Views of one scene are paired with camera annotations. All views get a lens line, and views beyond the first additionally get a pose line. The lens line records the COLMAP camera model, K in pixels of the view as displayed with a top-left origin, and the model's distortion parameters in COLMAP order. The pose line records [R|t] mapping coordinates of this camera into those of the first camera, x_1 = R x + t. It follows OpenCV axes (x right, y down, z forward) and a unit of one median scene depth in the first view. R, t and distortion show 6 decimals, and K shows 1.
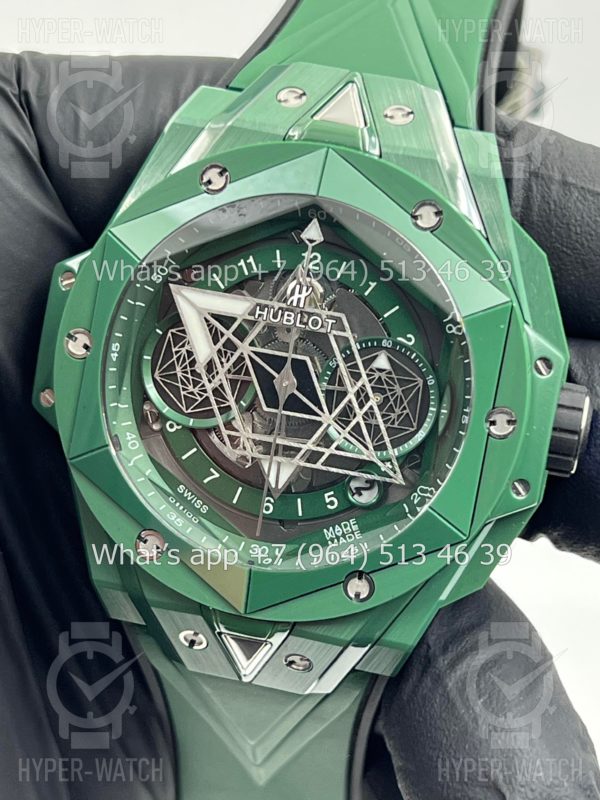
lens RADIAL K [[1858.6, 0, 302.2], [0, 1858.6, 401.8], [0, 0, 1]] dist [0.187944, 0.000000]
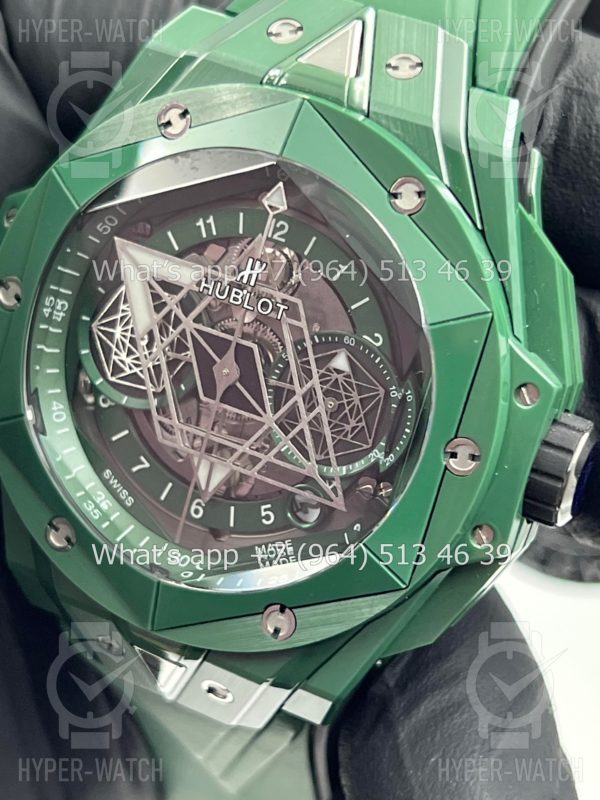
lens RADIAL K [[1858.6, 0, 315.8], [0, 1858.6, 397.2], [0, 0, 1]] dist [0.187944, 0.000000]
pose [[0.971831, 0.136574, -0.192072, 0.194045], [-0.122591, 0.988985, 0.082948, -0.073445], [0.201285, -0.057066, 0.977869, 0.178588]]
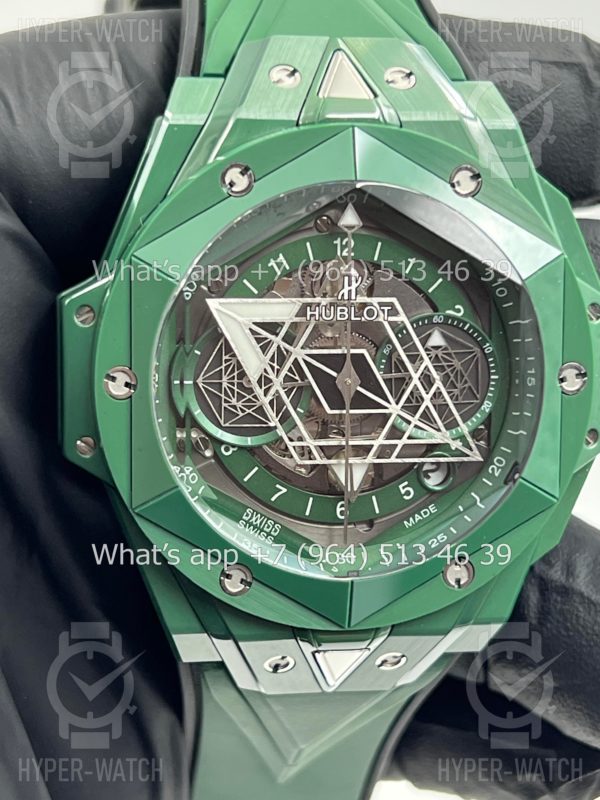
lens RADIAL K [[1858.6, 0, 293.5], [0, 1858.6, 392.8], [0, 0, 1]] dist [0.187944, 0.000000]
pose [[0.933334, -0.202802, 0.296242, -0.313859], [0.179921, 0.978288, 0.102864, -0.105741], [-0.310671, -0.042707, 0.949558, 0.112406]]
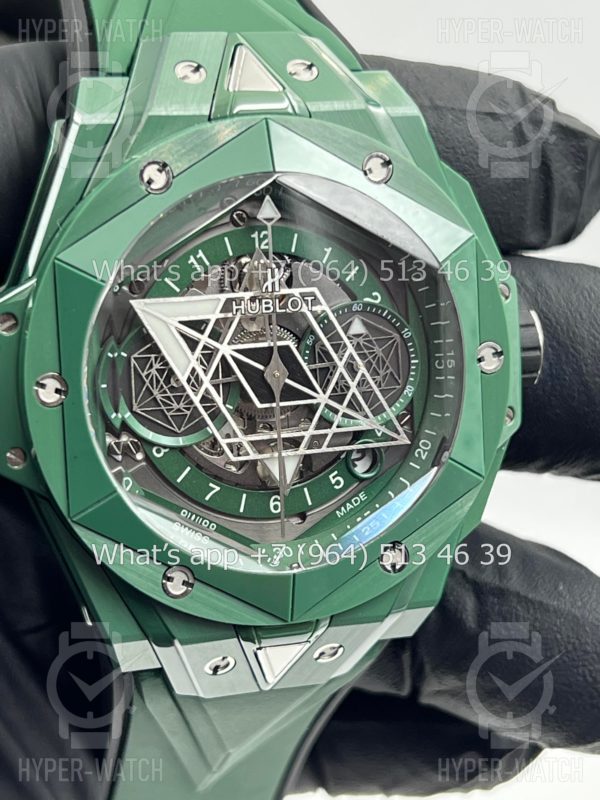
lens RADIAL K [[1858.6, 0, 299.6], [0, 1858.6, 395.4], [0, 0, 1]] dist [0.187944, 0.000000]
pose [[0.863818, -0.258778, 0.432265, -0.406224], [0.231420, 0.965937, 0.115805, -0.105168], [-0.447508, 0.000000, 0.894280, 0.152910]]
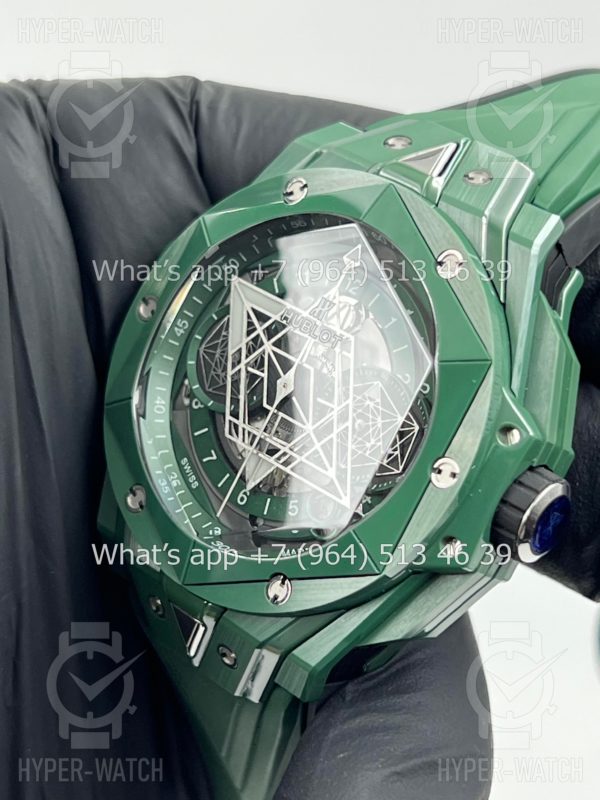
lens RADIAL K [[1858.6, 0, 295.4], [0, 1858.6, 405.4], [0, 0, 1]] dist [0.187944, 0.000000]
pose [[0.860330, 0.271093, -0.431673, 0.449845], [-0.337187, 0.937763, -0.083097, 0.085608], [0.382280, 0.217046, 0.898195, 0.060510]]
